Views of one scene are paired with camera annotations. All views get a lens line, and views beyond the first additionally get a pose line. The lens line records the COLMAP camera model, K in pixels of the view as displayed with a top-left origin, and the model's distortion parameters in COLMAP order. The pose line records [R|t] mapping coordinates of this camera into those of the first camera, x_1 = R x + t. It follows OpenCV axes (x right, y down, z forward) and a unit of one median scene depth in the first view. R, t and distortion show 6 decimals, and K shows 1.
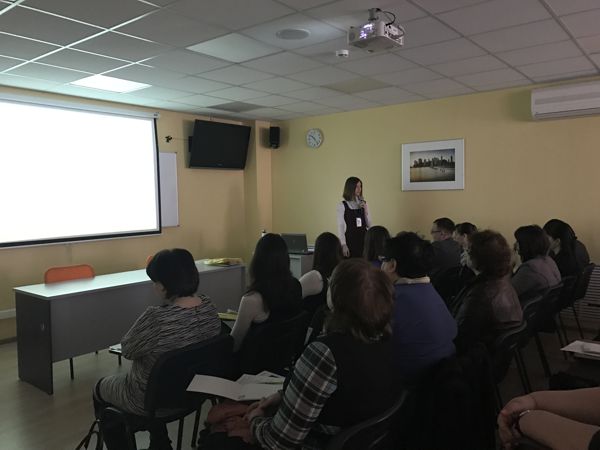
lens RADIAL K [[476.2, 0, 302.5], [0, 476.2, 227.9], [0, 0, 1]] dist [0.018586, -0.040697]
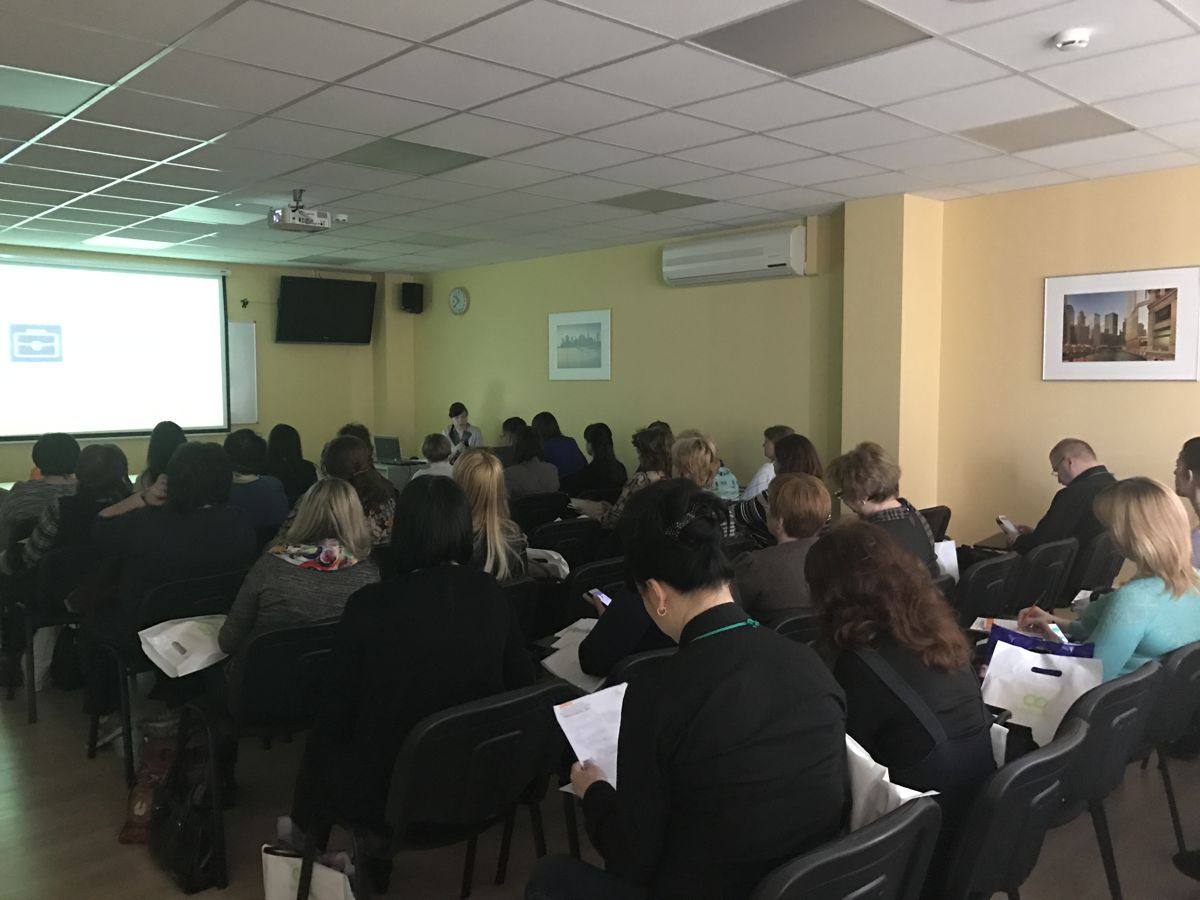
lens RADIAL K [[952.4, 0, 595.9], [0, 952.4, 443.2], [0, 0, 1]] dist [0.018586, -0.040697]
pose [[0.986174, 0.031437, -0.162705, 0.510443], [-0.032081, 0.999484, -0.001332, 0.013529], [0.162579, 0.006533, 0.986674, -0.366625]]
